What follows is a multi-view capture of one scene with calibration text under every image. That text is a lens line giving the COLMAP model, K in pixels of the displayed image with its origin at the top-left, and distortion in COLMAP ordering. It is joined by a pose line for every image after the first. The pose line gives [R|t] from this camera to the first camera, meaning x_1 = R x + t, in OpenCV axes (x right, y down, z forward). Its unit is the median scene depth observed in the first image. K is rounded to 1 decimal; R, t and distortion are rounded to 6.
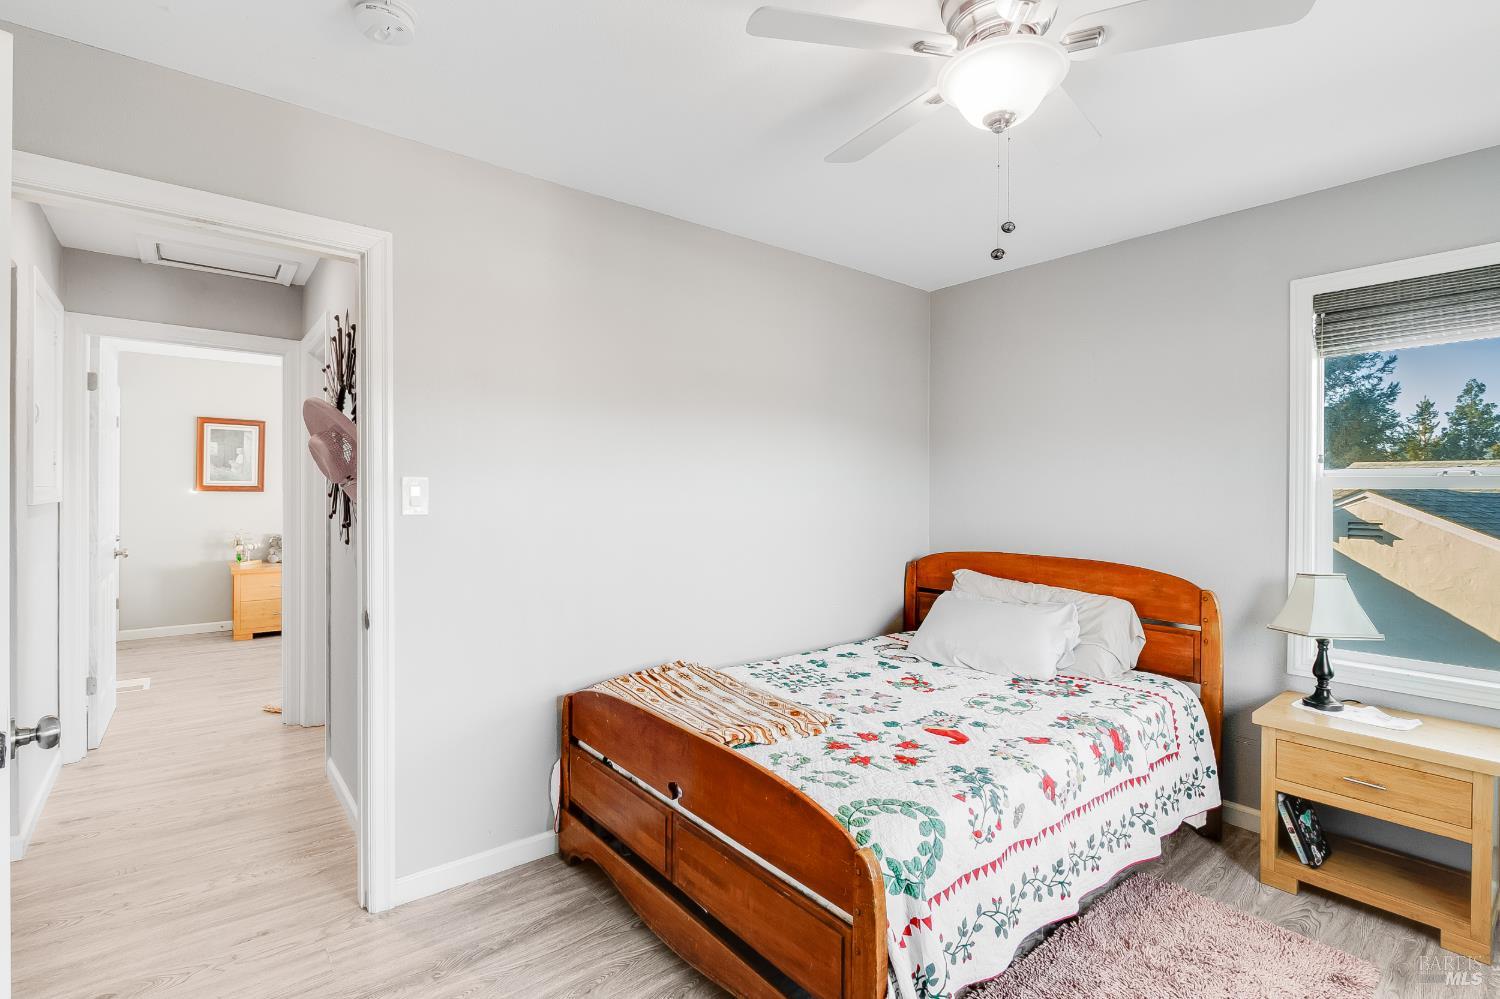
lens RADIAL K [[698.8, 0, 749.1], [0, 698.8, 492.3], [0, 0, 1]] dist [-0.001453, -0.004260]
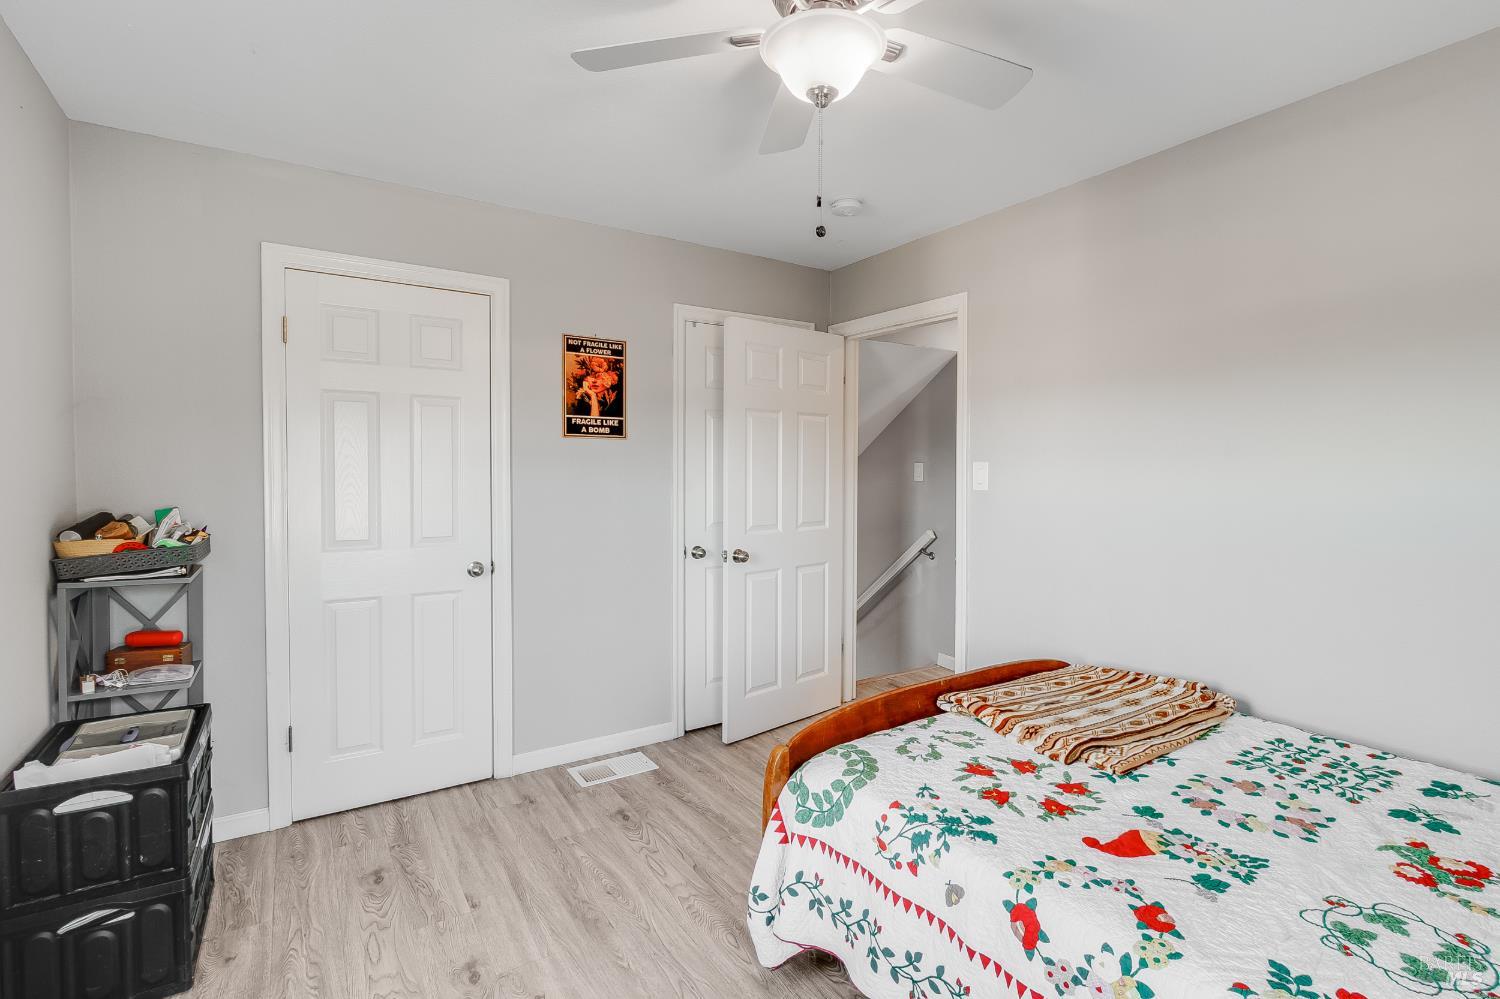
lens RADIAL K [[700.4, 0, 748.3], [0, 700.4, 499.6], [0, 0, 1]] dist [0.001157, -0.002001]
pose [[-0.112383, 0.033444, -0.993102, 0.881787], [-0.011991, 0.999315, 0.035010, 0.005457], [0.993593, 0.015843, -0.111905, 0.653351]]
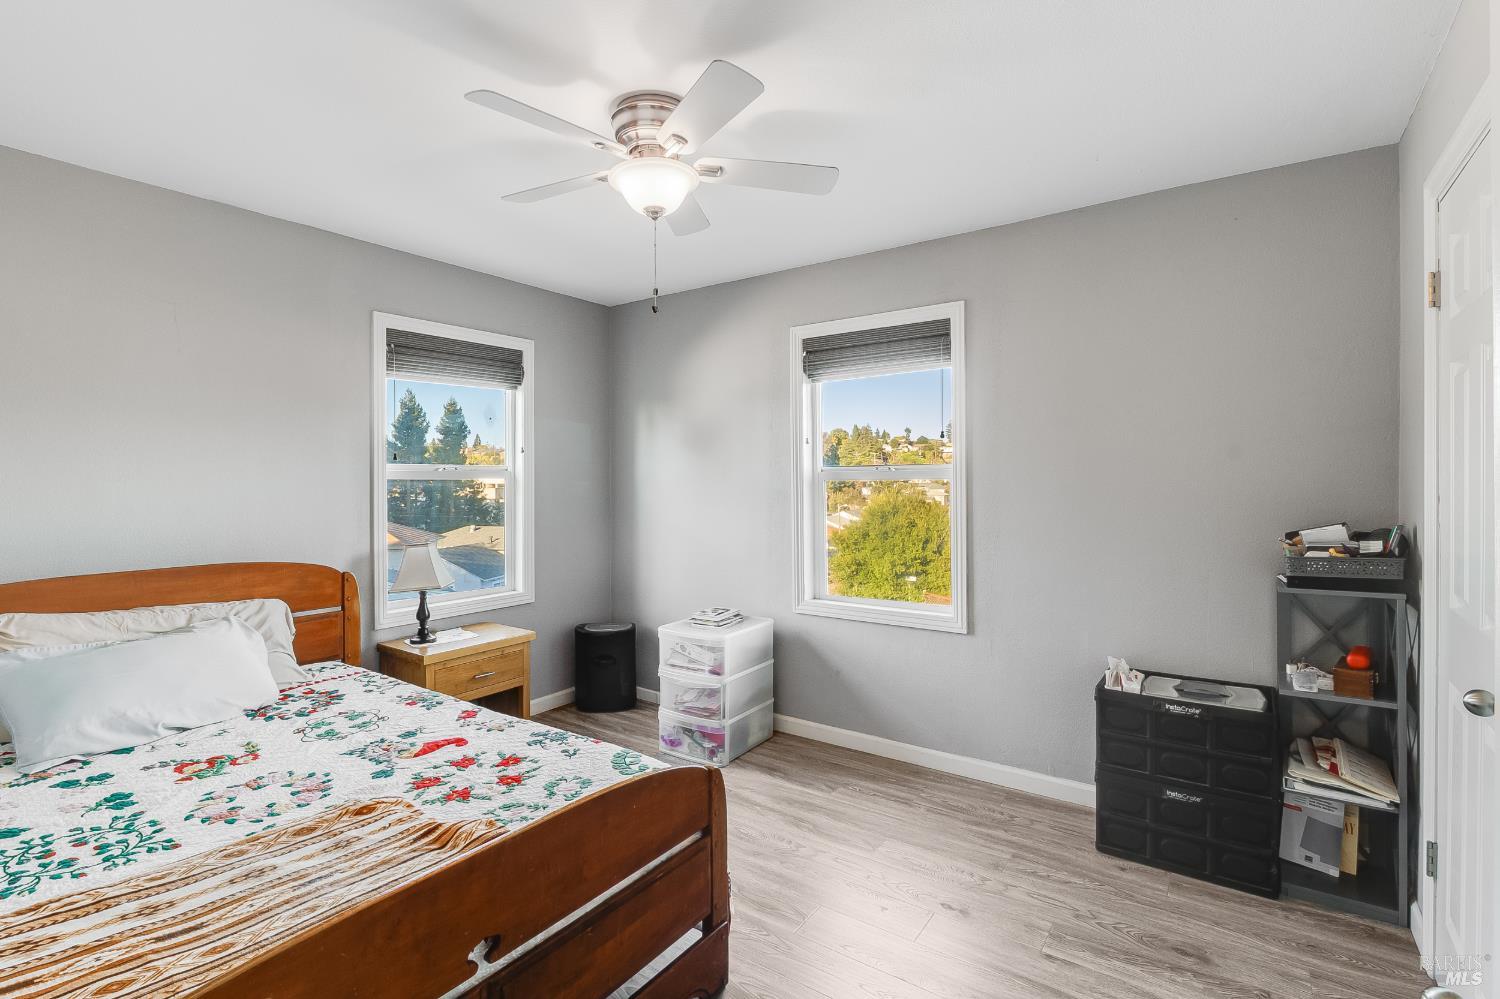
lens RADIAL K [[698.8, 0, 749.2], [0, 698.8, 473.2], [0, 0, 1]] dist [-0.001453, -0.004260]
pose [[-0.264759, 0.001659, 0.964313, -0.657592], [0.007864, 0.999969, 0.000439, -0.012756], [-0.964283, 0.007700, -0.264764, 0.767424]]
